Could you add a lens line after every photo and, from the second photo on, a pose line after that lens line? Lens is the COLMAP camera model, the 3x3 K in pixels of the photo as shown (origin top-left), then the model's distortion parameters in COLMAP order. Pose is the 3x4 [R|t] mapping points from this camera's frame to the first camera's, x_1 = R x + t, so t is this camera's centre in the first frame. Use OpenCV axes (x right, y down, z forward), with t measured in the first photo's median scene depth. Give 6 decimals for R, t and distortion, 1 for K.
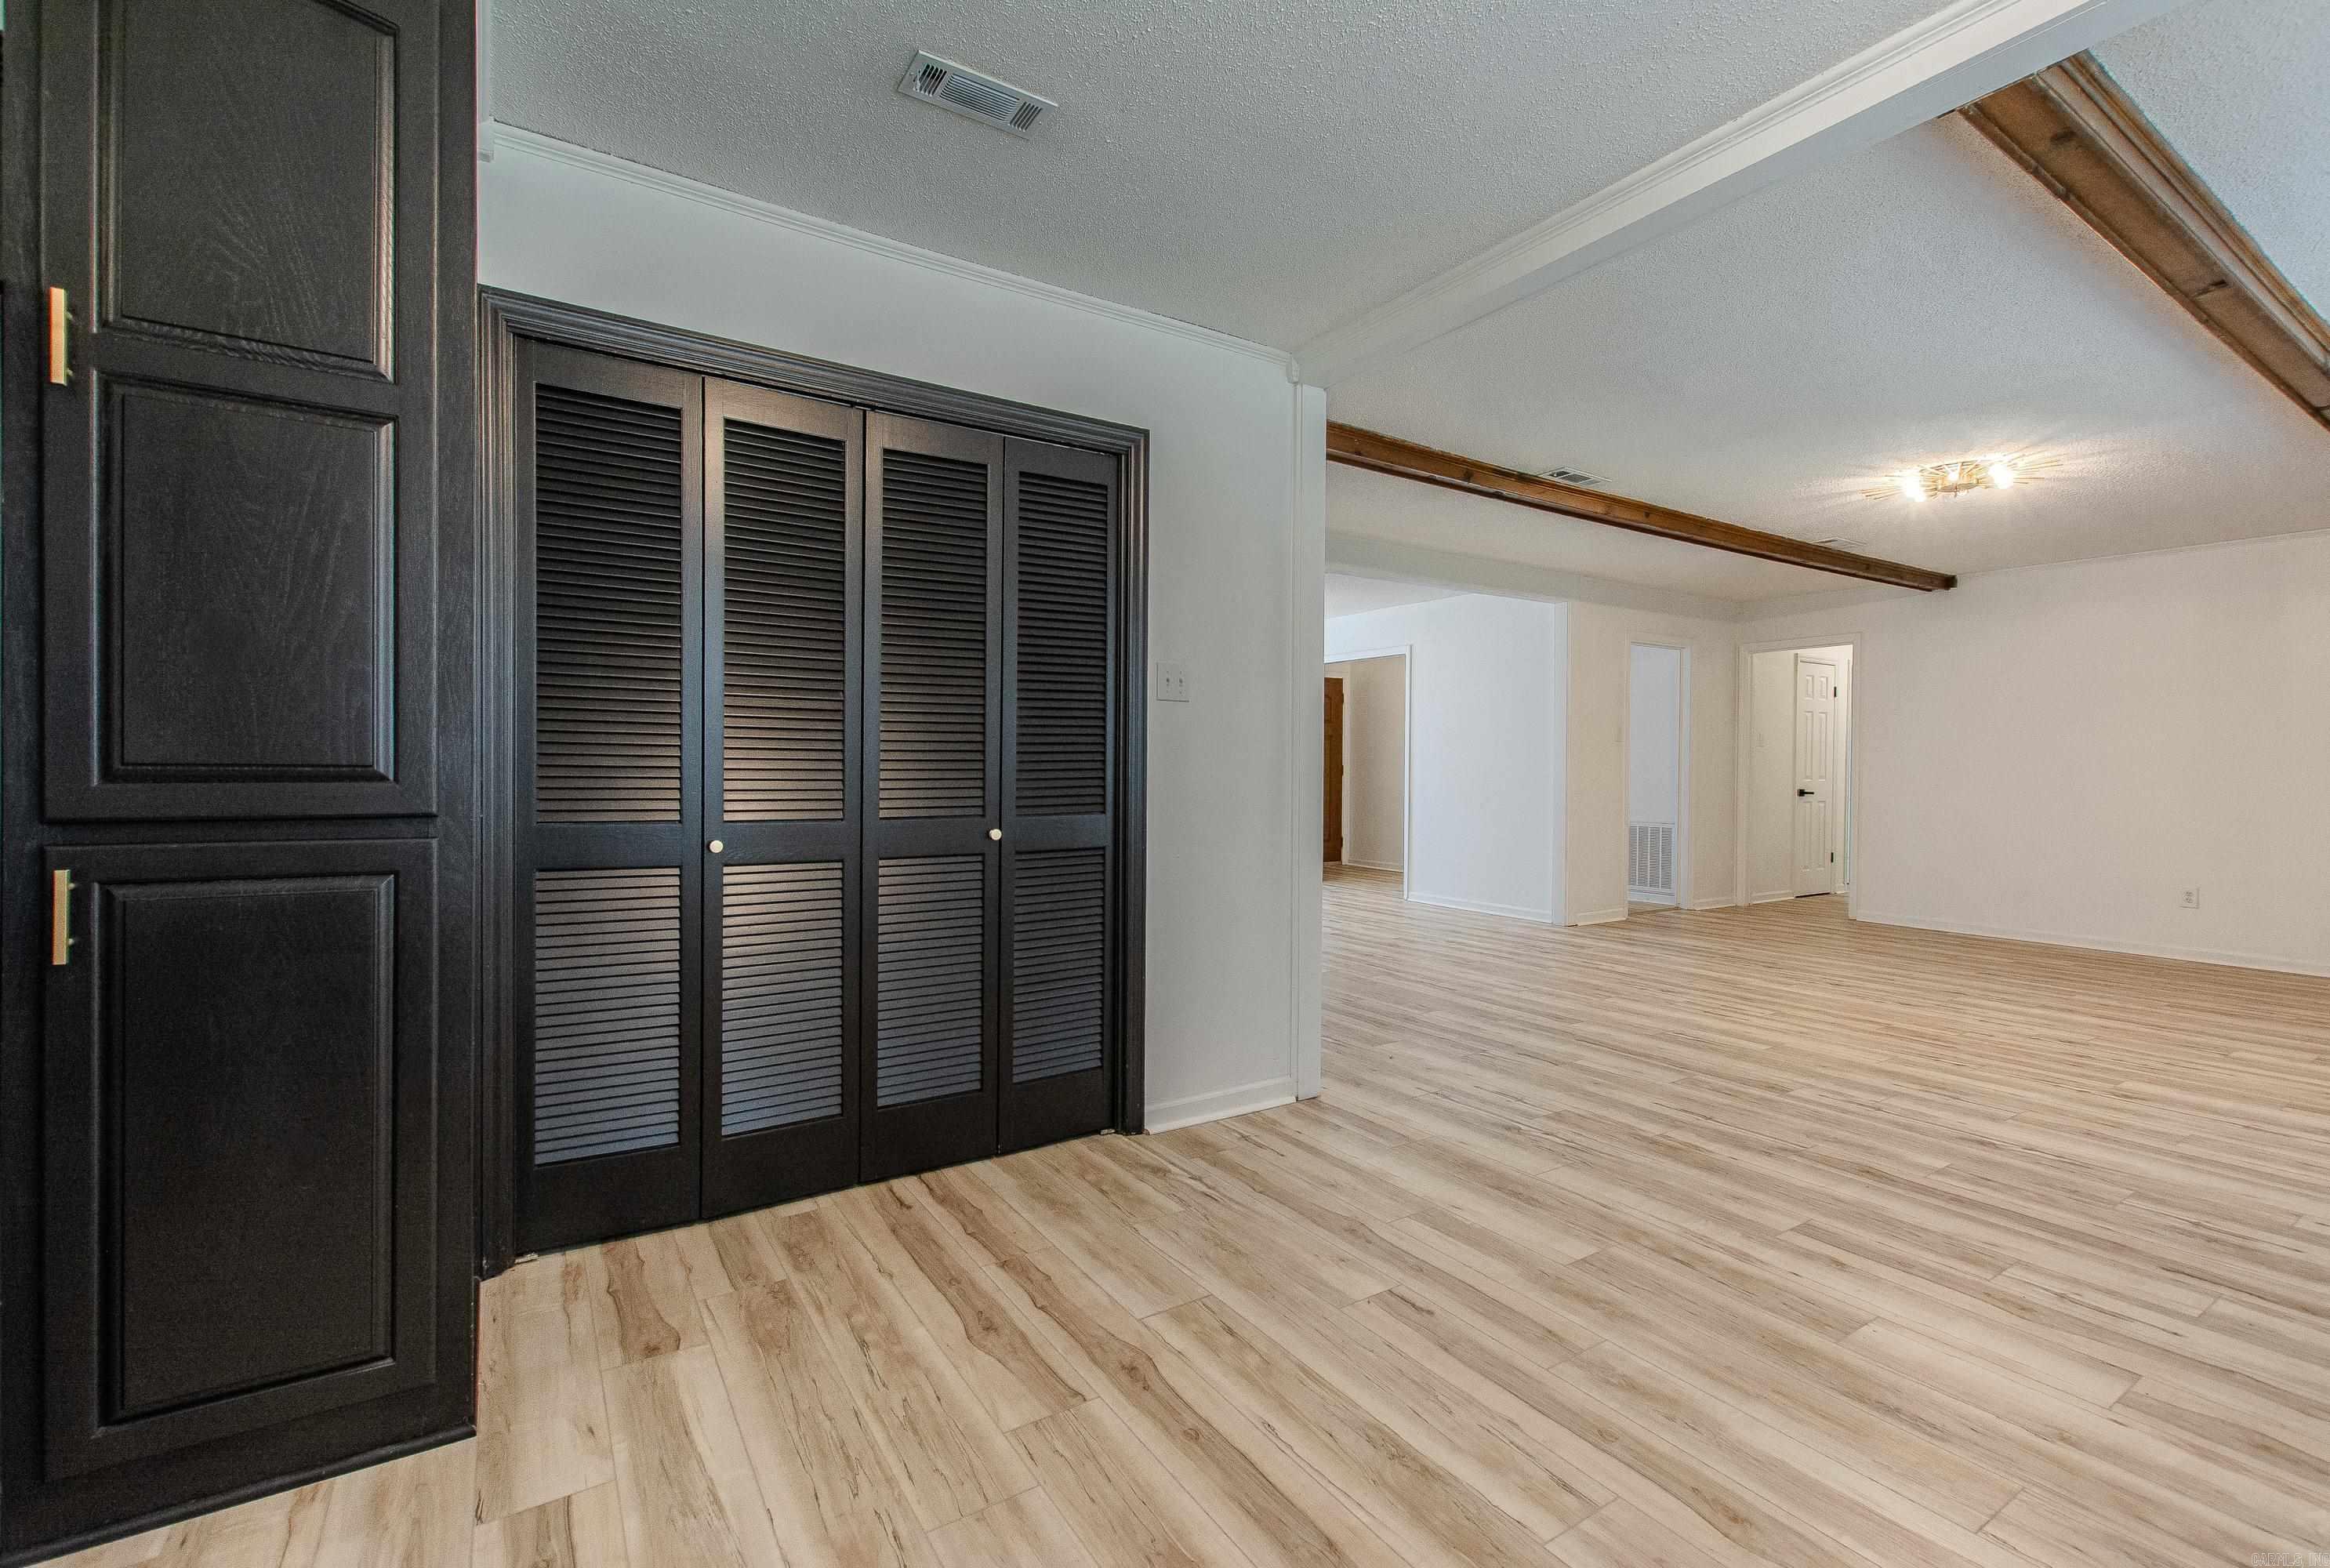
lens RADIAL K [[1024.7, 0, 1187.3], [0, 1024.7, 785.4], [0, 0, 1]] dist [0.009935, -0.003280]
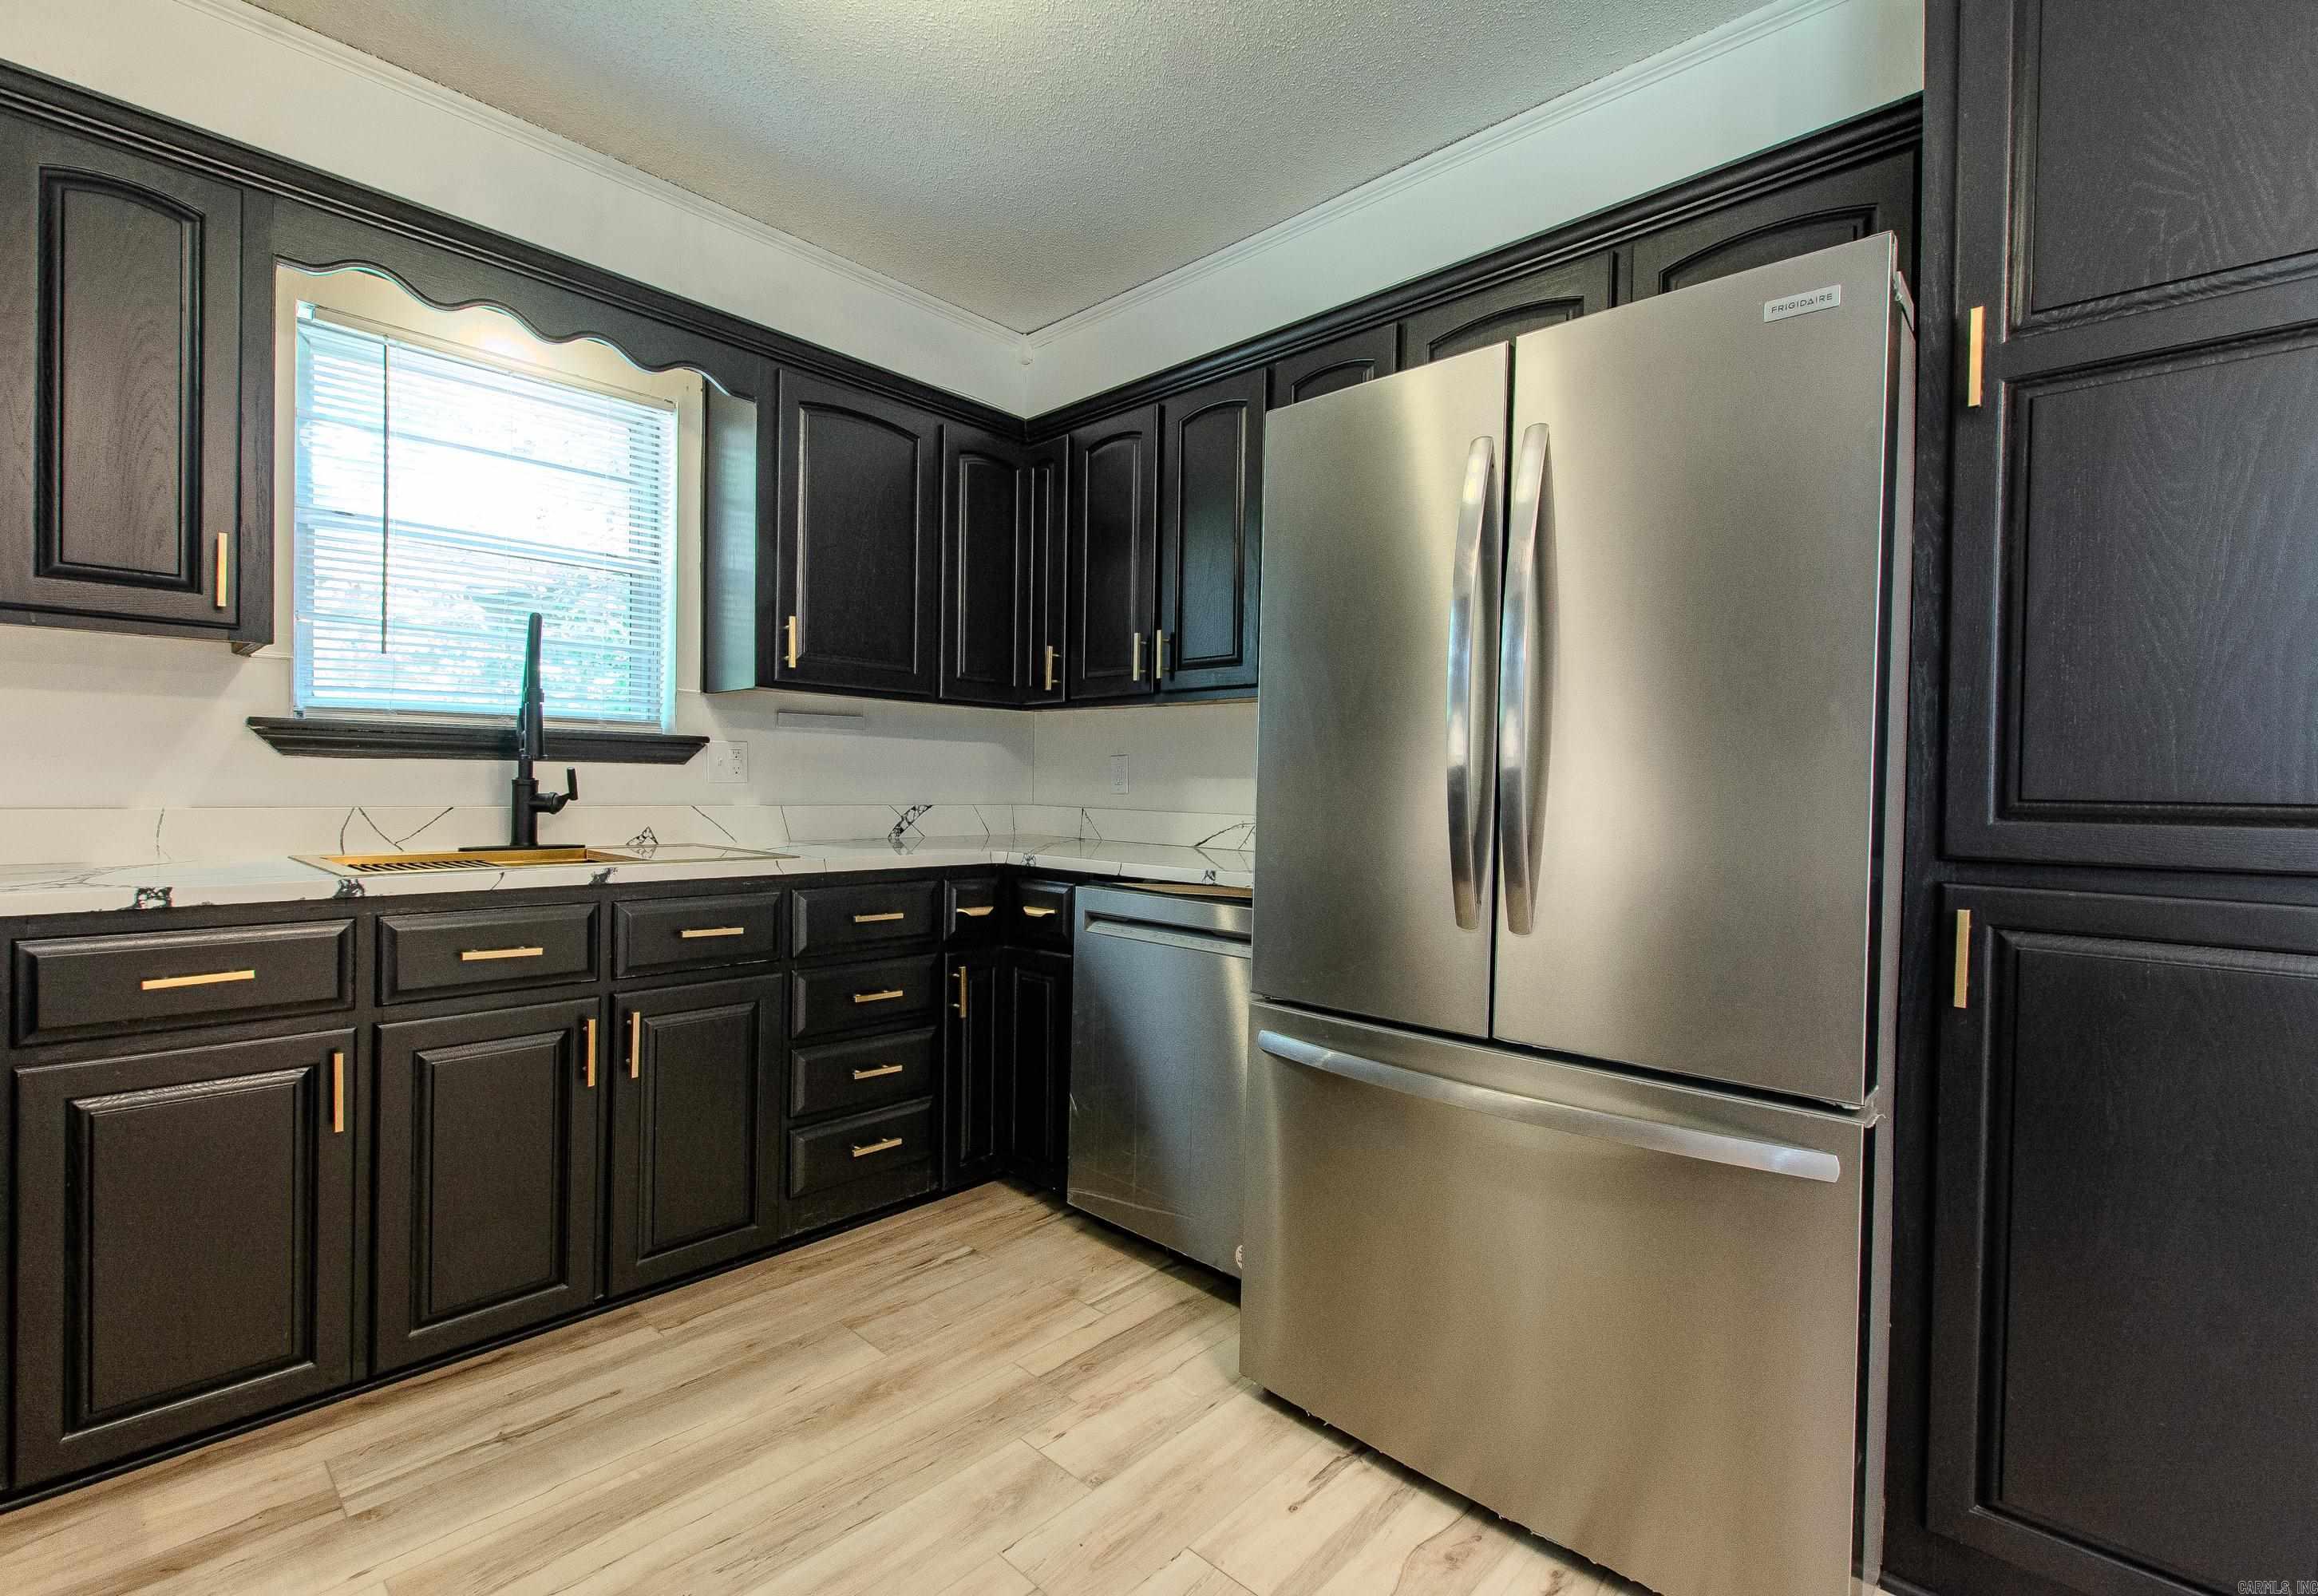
lens RADIAL K [[1042.8, 0, 1144.0], [0, 1042.8, 792.5], [0, 0, 1]] dist [0.010235, -0.004403]
pose [[0.228468, 0.005083, -0.973538, -0.165866], [-0.026932, 0.999637, -0.001101, -0.002849], [0.973179, 0.026471, 0.228522, 0.014937]]
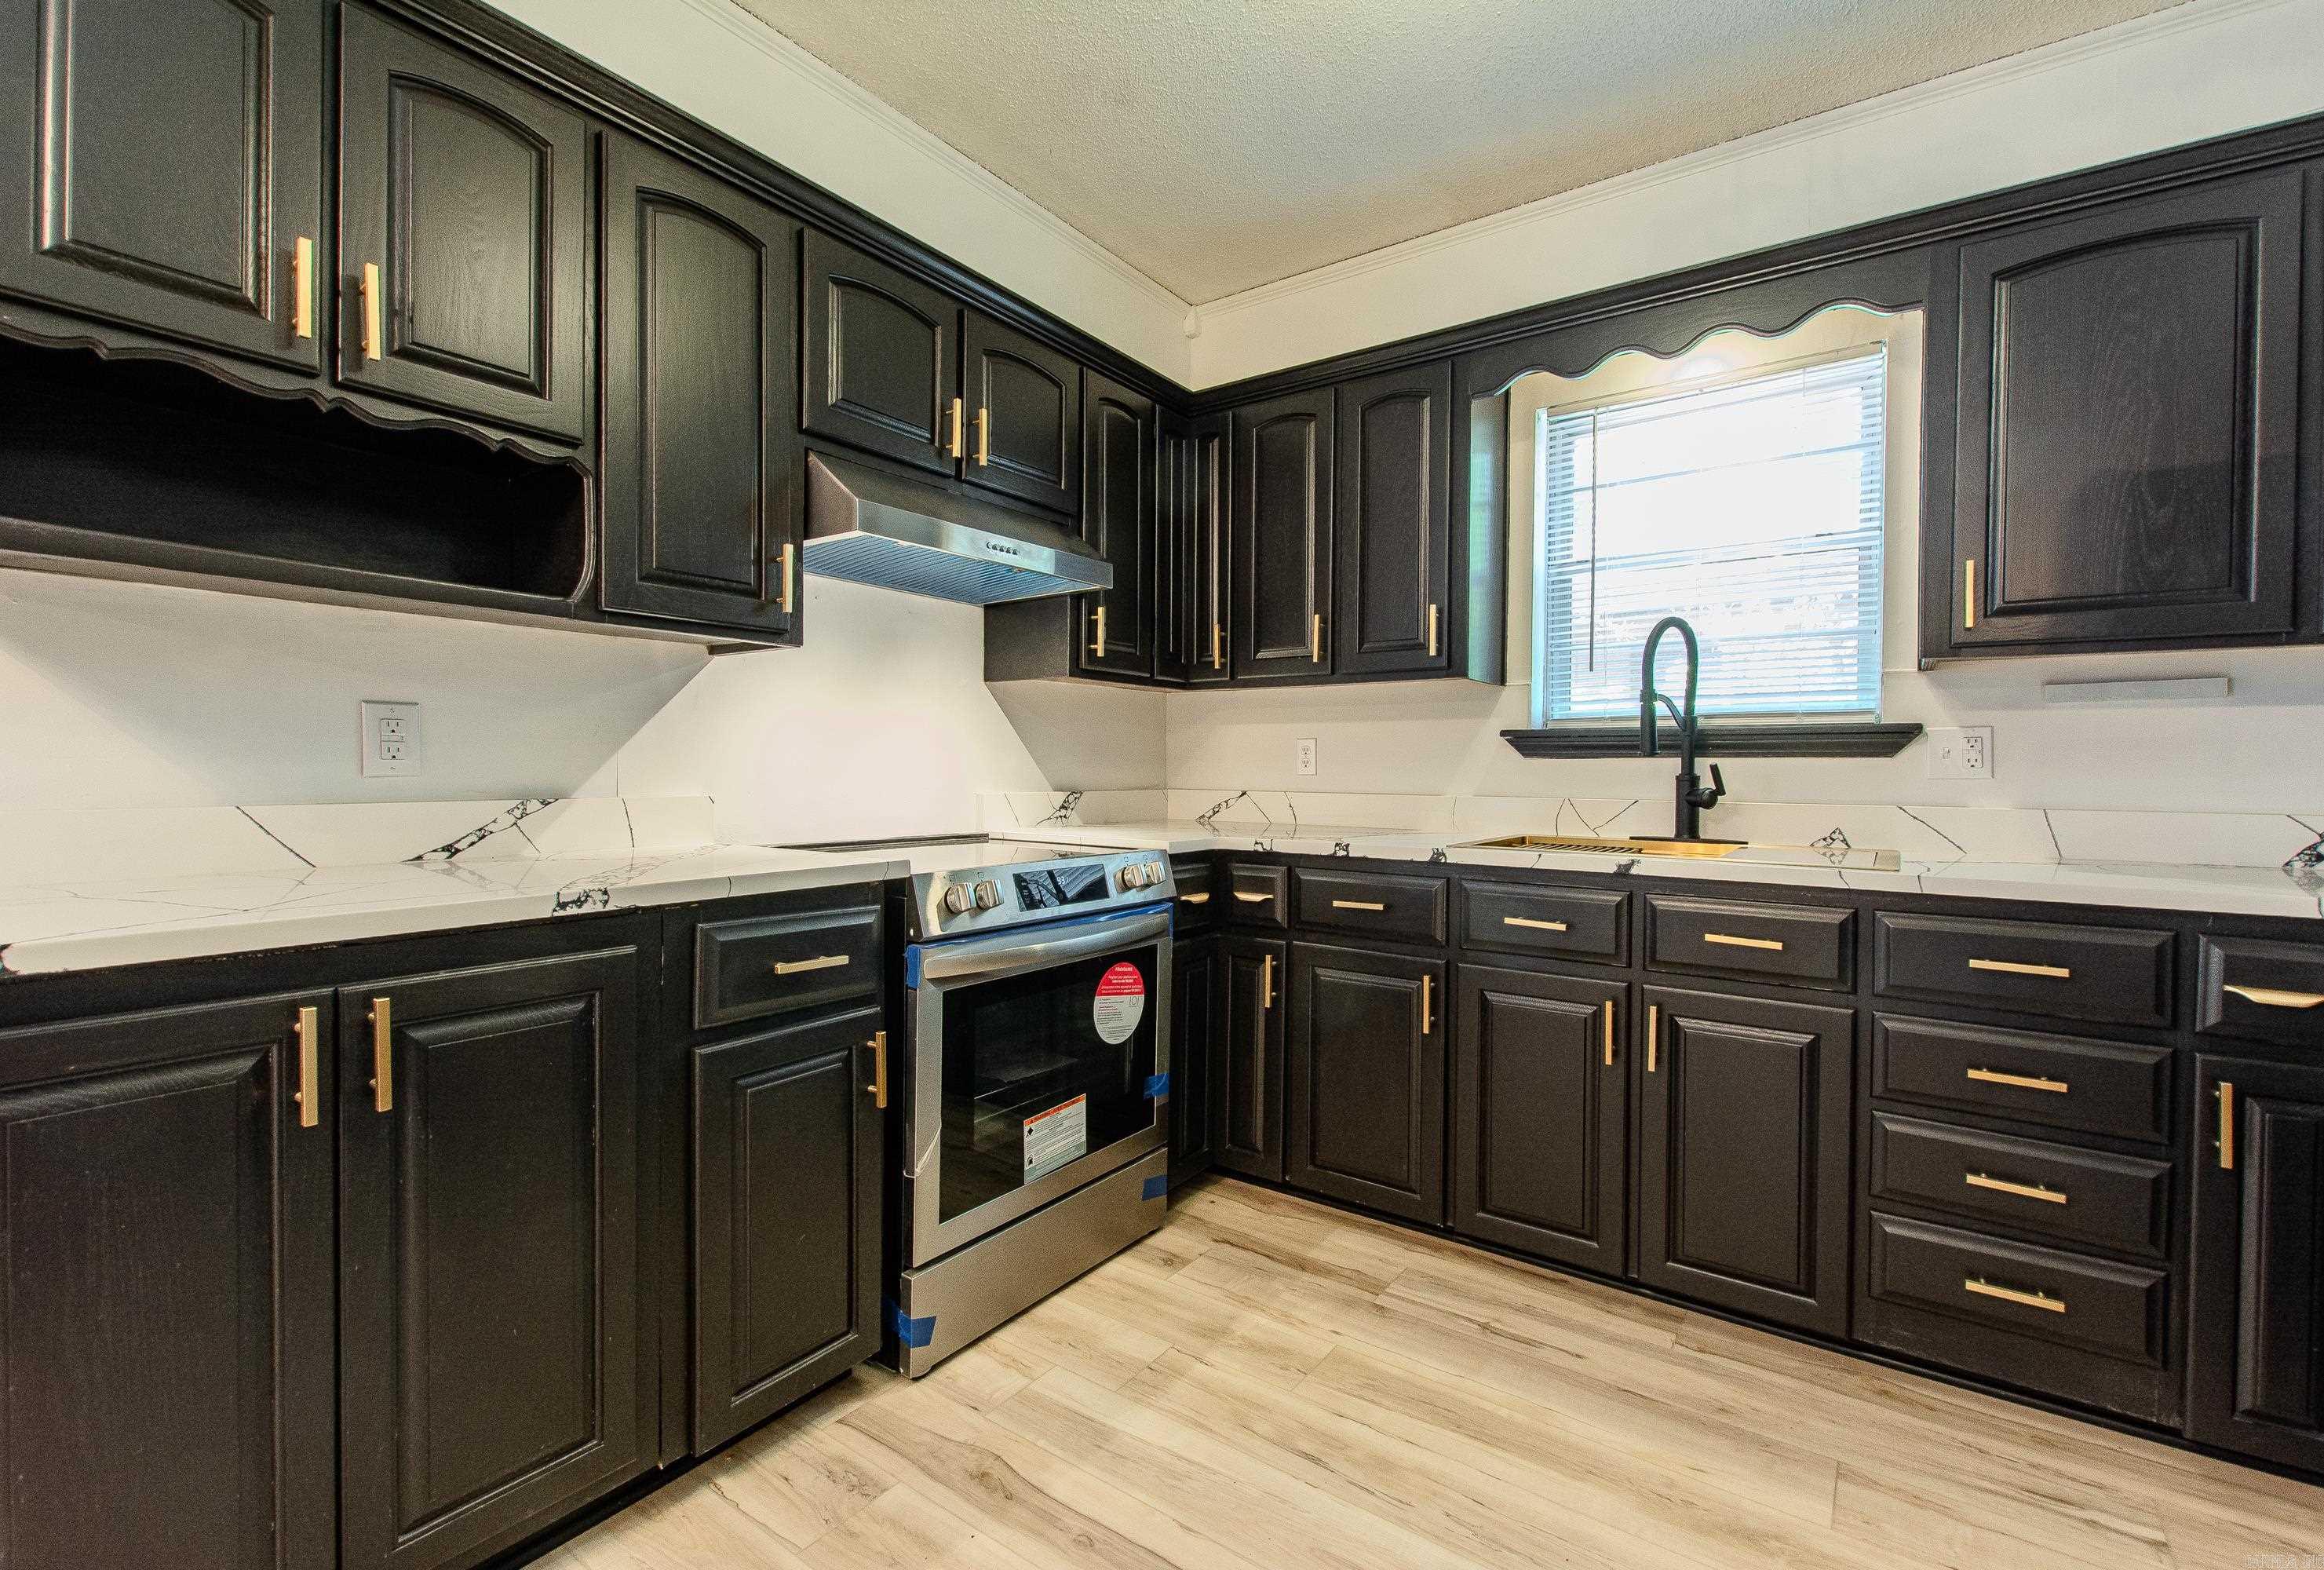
lens RADIAL K [[1022.1, 0, 1182.7], [0, 1022.1, 780.9], [0, 0, 1]] dist [0.009935, -0.003280]
pose [[-0.930246, -0.009651, -0.366809, -0.402257], [-0.018996, 0.999580, 0.021874, -0.007428], [0.366444, 0.027317, -0.930039, 0.404883]]
